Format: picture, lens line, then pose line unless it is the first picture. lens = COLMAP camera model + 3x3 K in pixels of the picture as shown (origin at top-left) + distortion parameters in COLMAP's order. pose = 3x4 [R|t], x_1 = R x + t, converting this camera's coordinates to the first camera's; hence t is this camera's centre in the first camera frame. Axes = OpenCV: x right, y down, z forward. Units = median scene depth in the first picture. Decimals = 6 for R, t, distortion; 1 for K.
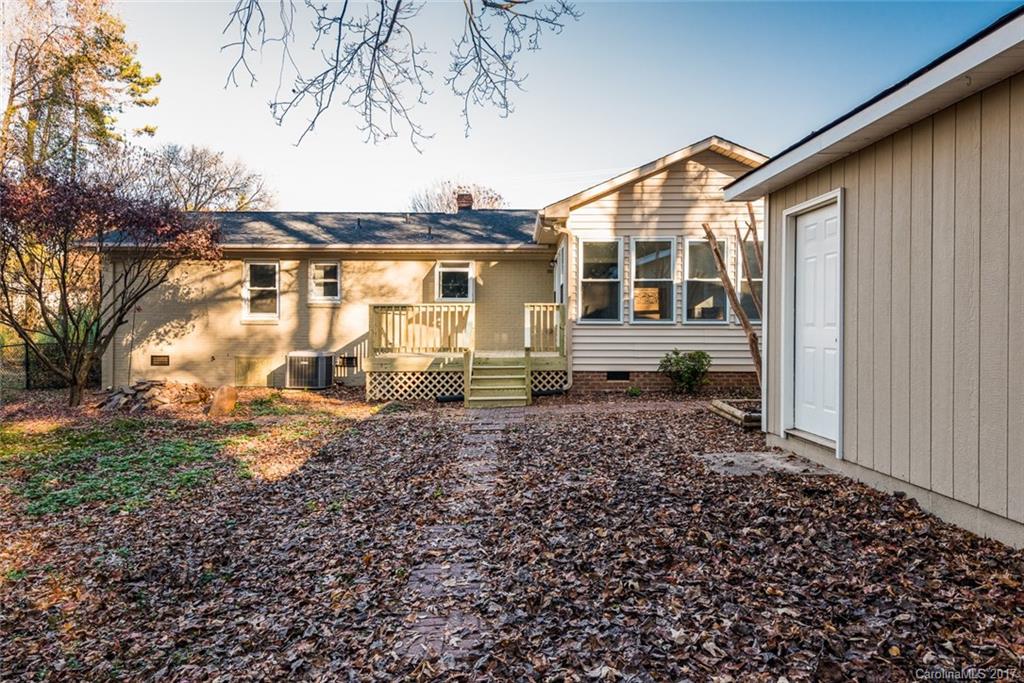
lens RADIAL K [[648.7, 0, 512.0], [0, 648.7, 341.5], [0, 0, 1]] dist [-0.001585, -0.000240]
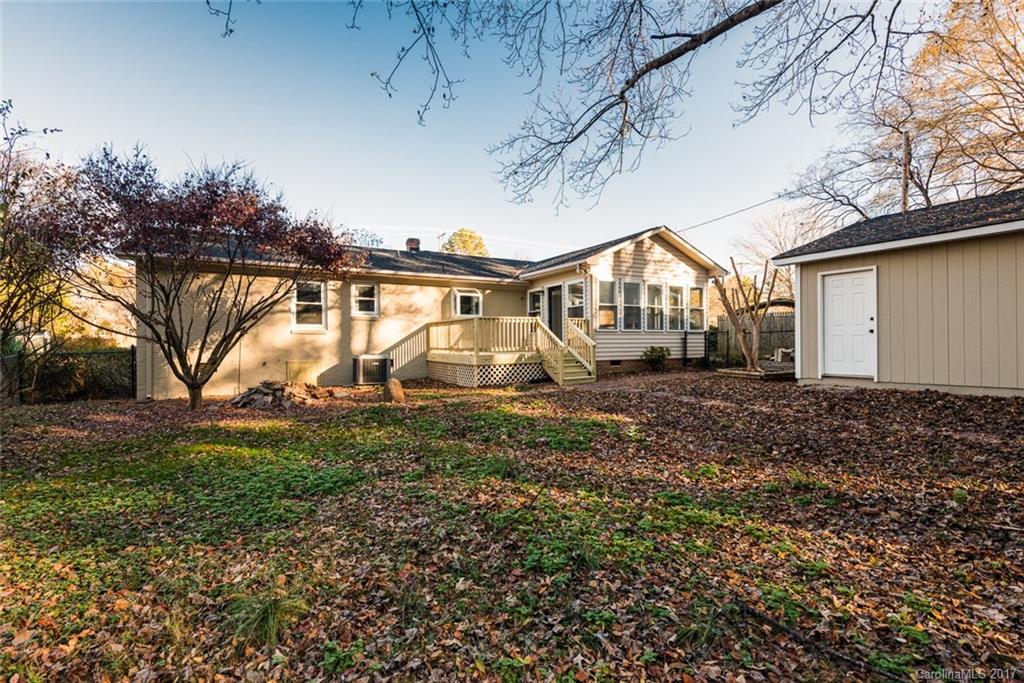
lens RADIAL K [[486.5, 0, 512.0], [0, 486.5, 341.5], [0, 0, 1]] dist [0.001158, 0.000078]
pose [[0.861469, -0.007965, 0.507747, -0.531076], [0.021707, 0.999541, -0.021150, 0.014796], [-0.507346, 0.029242, 0.861246, 0.048298]]
